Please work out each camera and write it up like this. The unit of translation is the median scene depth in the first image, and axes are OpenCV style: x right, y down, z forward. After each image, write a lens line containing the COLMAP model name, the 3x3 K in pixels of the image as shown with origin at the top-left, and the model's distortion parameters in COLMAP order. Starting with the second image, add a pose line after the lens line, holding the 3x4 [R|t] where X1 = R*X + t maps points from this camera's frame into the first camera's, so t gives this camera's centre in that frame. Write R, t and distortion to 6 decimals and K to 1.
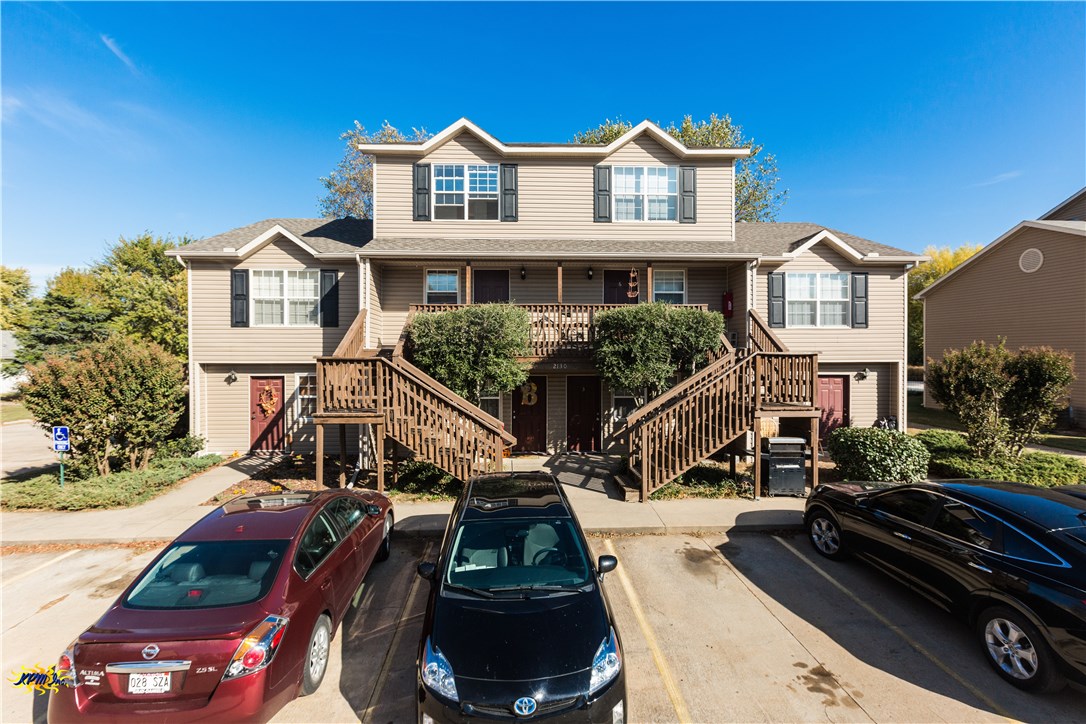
lens RADIAL K [[492.4, 0, 539.3], [0, 492.4, 357.6], [0, 0, 1]] dist [0.002880, 0.000180]
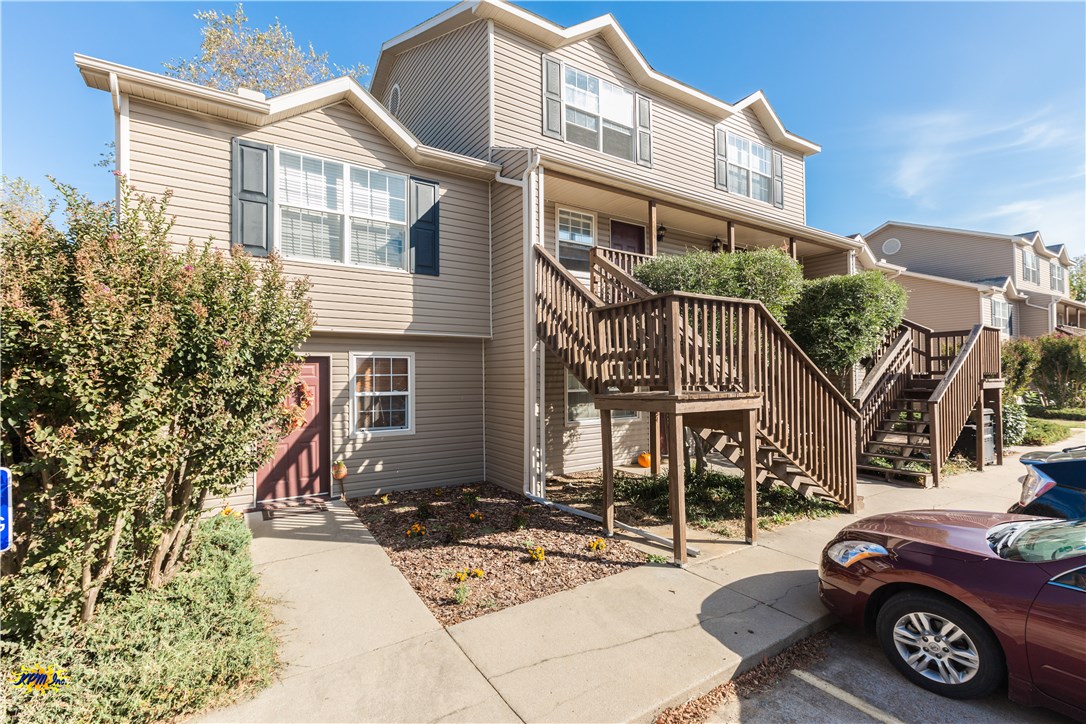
lens RADIAL K [[492.4, 0, 545.1], [0, 492.4, 365.7], [0, 0, 1]] dist [0.002880, 0.000180]
pose [[0.851048, 0.010347, 0.524986, -0.600448], [0.000736, 0.999781, -0.020899, 0.059110], [-0.525087, 0.018172, 0.850854, 0.406990]]
